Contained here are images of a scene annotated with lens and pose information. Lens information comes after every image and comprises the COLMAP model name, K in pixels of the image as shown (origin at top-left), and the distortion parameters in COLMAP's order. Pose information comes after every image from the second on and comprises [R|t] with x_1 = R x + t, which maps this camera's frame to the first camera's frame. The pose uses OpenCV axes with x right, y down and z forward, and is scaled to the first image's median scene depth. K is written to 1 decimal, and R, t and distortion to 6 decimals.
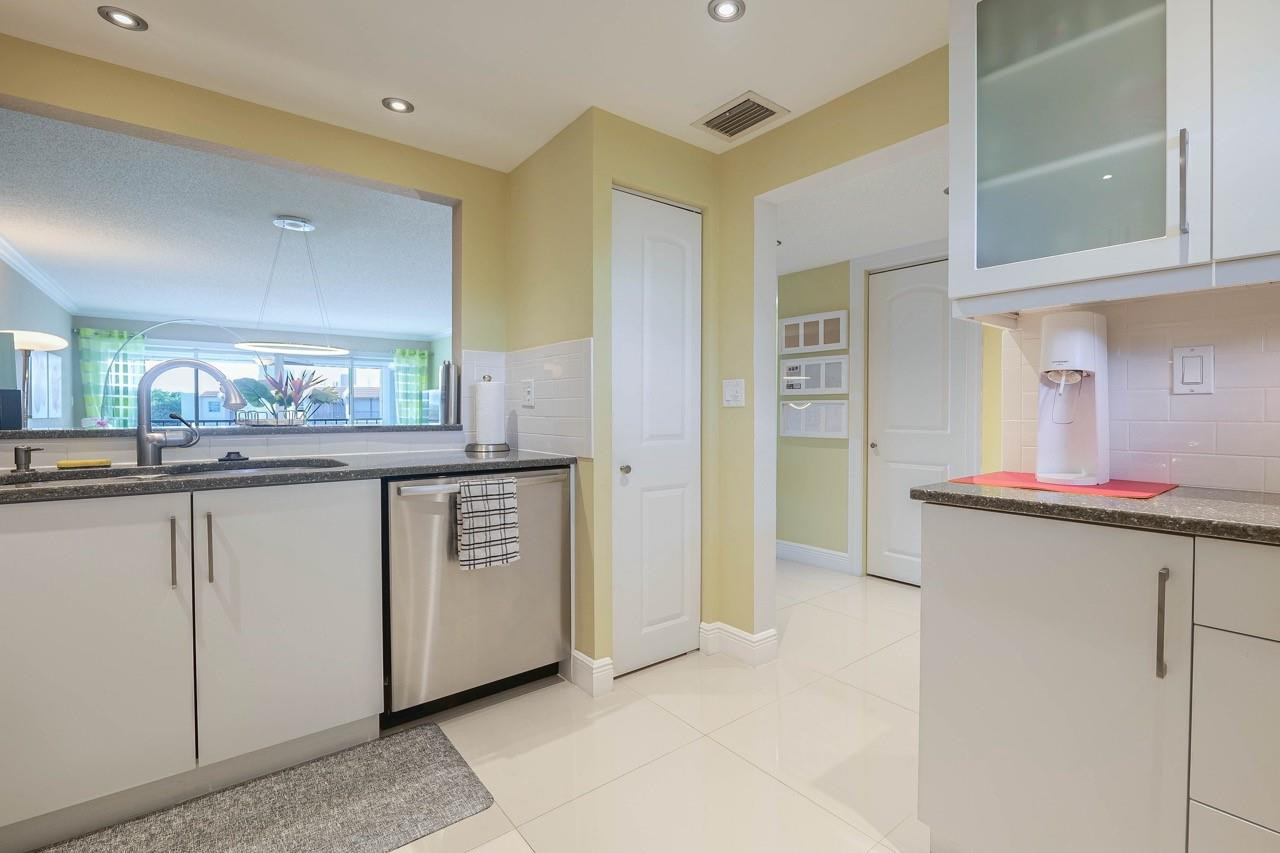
lens RADIAL K [[575.8, 0, 692.0], [0, 575.8, 412.0], [0, 0, 1]] dist [-0.004698, -0.000552]
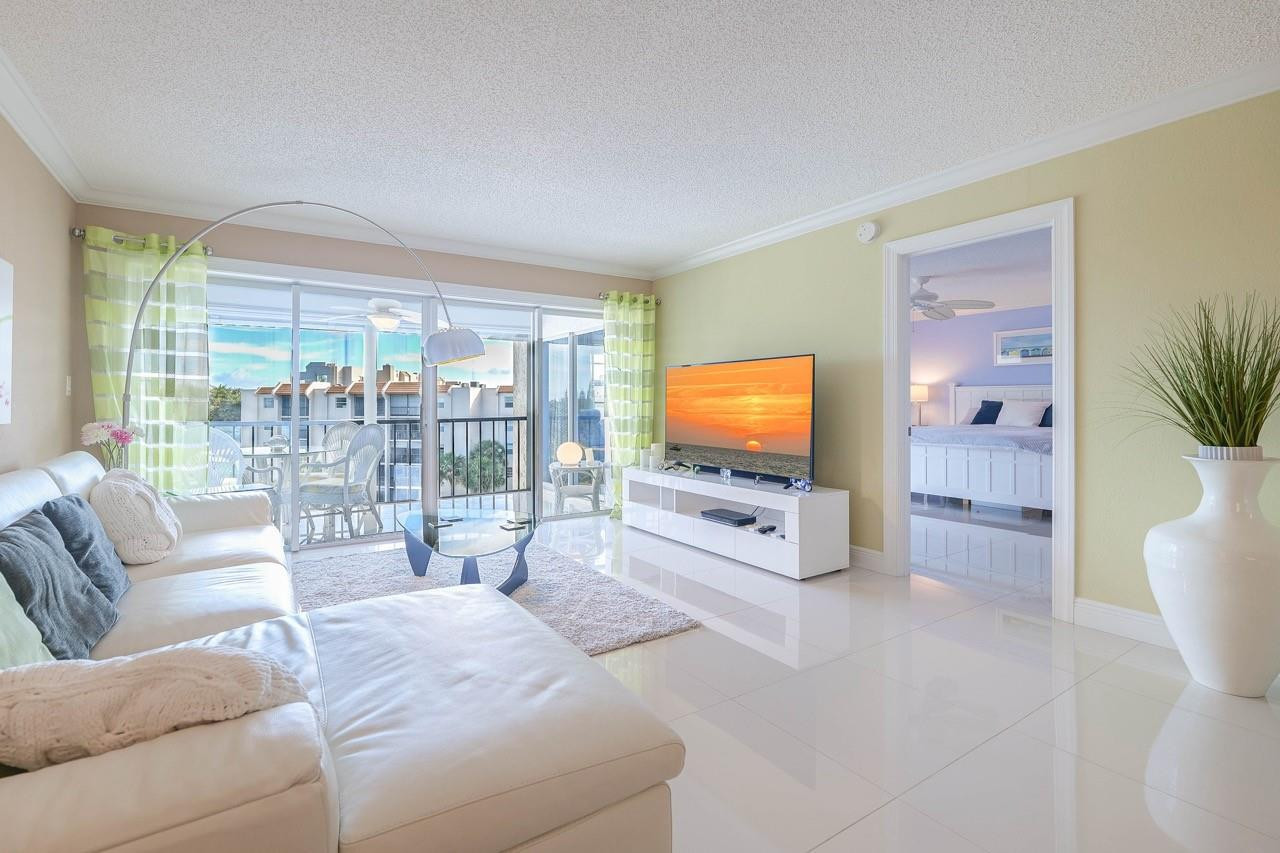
lens RADIAL K [[575.8, 0, 577.6], [0, 575.8, 395.6], [0, 0, 1]] dist [-0.004698, -0.000552]
pose [[0.982458, -0.005414, -0.186404, -0.594618], [0.001355, 0.999759, -0.021896, -0.000027], [0.186478, 0.021259, 0.982229, 0.622808]]
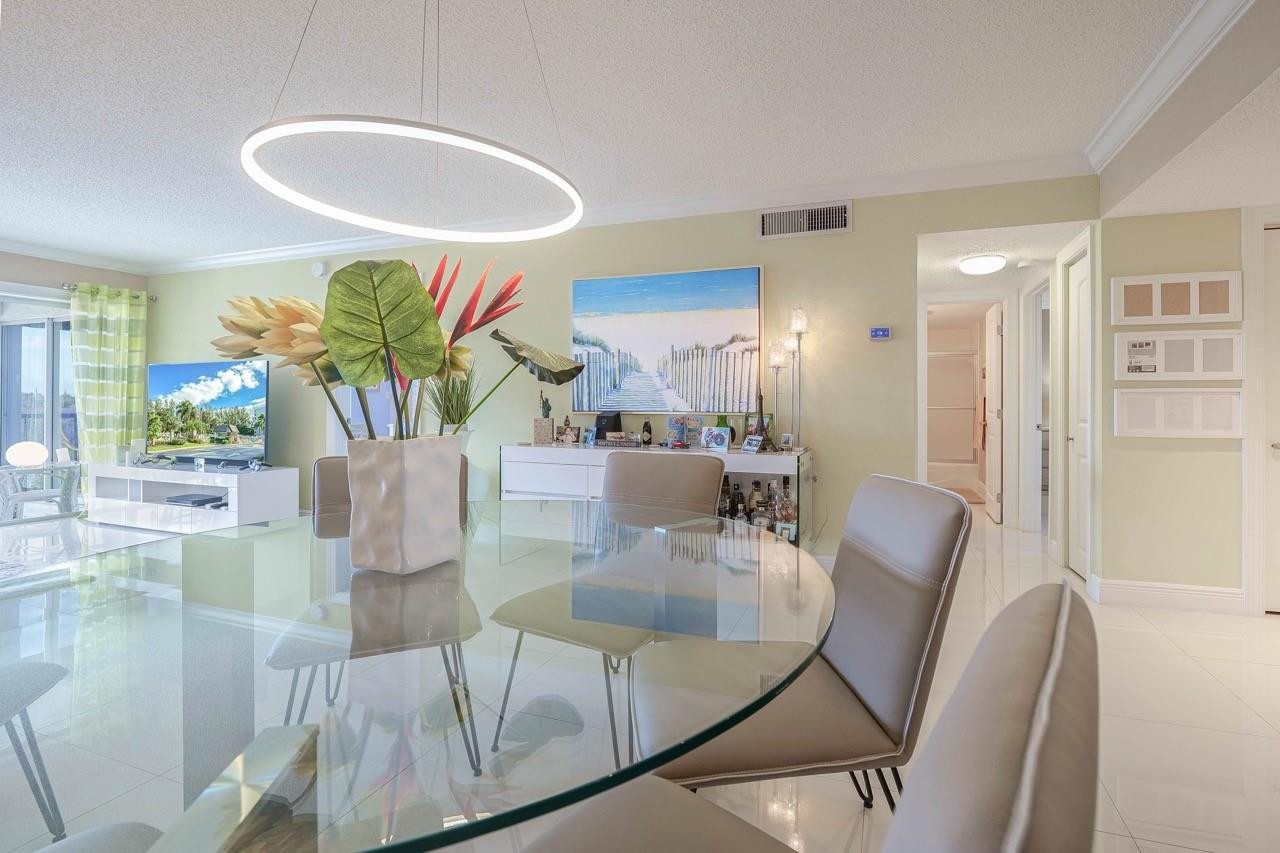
lens RADIAL K [[575.8, 0, 673.9], [0, 575.8, 397.9], [0, 0, 1]] dist [-0.004698, -0.000552]
pose [[0.866079, 0.005426, 0.499877, -0.414243], [0.000052, 0.999940, -0.010945, 0.000238], [-0.499907, 0.009506, 0.866027, 0.387130]]
